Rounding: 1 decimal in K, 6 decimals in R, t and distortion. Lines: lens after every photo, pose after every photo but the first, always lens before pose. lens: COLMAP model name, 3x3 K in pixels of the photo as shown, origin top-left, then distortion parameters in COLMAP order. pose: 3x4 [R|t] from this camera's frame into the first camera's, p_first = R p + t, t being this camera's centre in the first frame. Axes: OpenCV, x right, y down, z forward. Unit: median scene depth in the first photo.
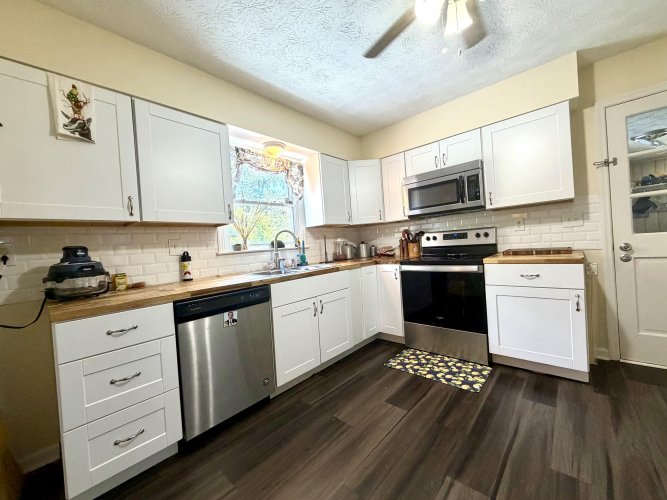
lens RADIAL K [[264.1, 0, 334.0], [0, 264.1, 248.8], [0, 0, 1]] dist [-0.000617, 0.000034]
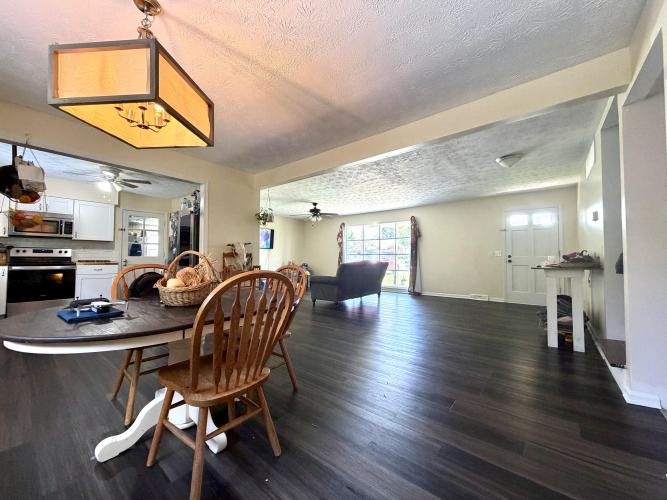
lens RADIAL K [[264.1, 0, 333.6], [0, 264.1, 250.8], [0, 0, 1]] dist [-0.000617, 0.000034]
pose [[-0.059025, 0.098456, 0.993389, -1.564081], [0.011803, 0.995124, -0.097927, 0.161121], [-0.998187, 0.005945, -0.059899, -0.893587]]
